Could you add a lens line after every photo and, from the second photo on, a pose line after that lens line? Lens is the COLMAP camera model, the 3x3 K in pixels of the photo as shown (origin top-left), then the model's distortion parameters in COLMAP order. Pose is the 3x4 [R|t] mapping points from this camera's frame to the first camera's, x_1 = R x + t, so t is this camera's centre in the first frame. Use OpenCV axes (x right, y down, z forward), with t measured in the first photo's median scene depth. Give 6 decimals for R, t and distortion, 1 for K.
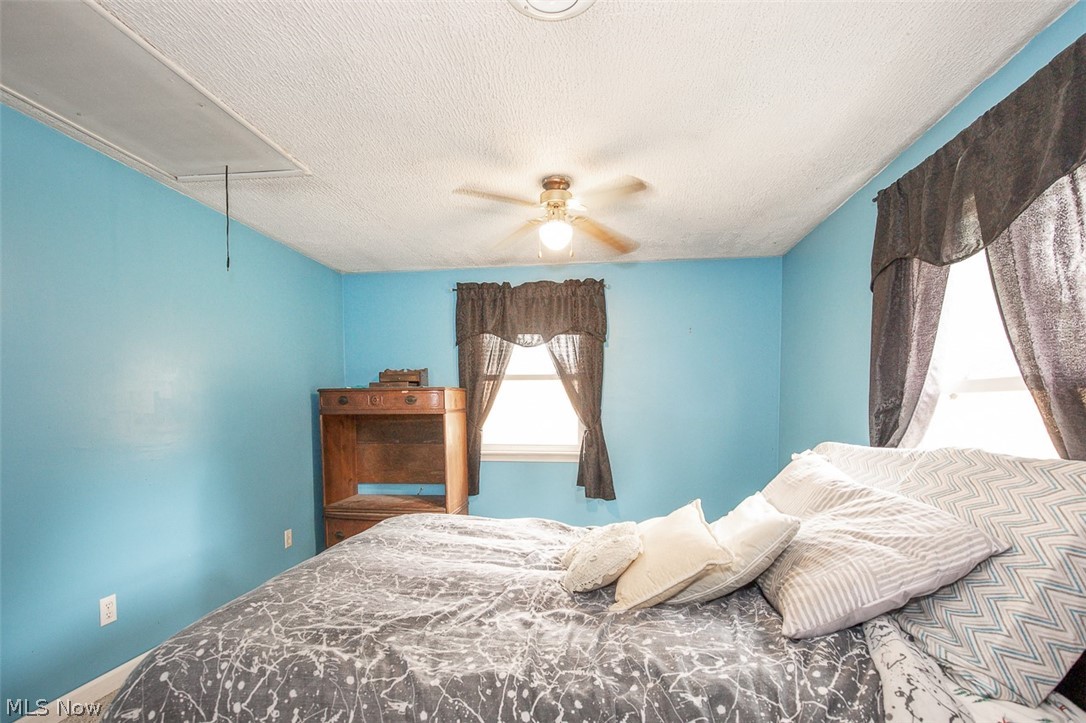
lens RADIAL K [[514.9, 0, 541.2], [0, 514.9, 432.3], [0, 0, 1]] dist [-0.012597, -0.000033]
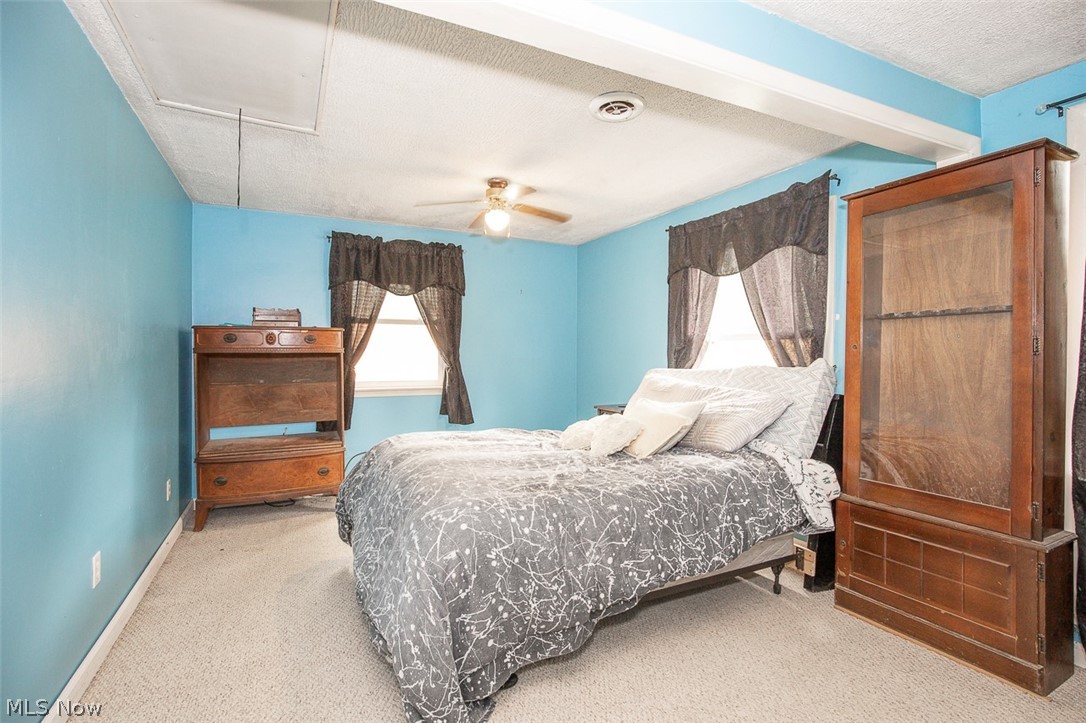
lens RADIAL K [[500.2, 0, 537.3], [0, 500.2, 356.8], [0, 0, 1]] dist [-0.011997, 0.000356]
pose [[0.825670, 0.002163, 0.564149, -0.407313], [0.021824, 0.999122, -0.035772, 0.017701], [-0.563730, 0.041848, 0.824898, -0.086413]]
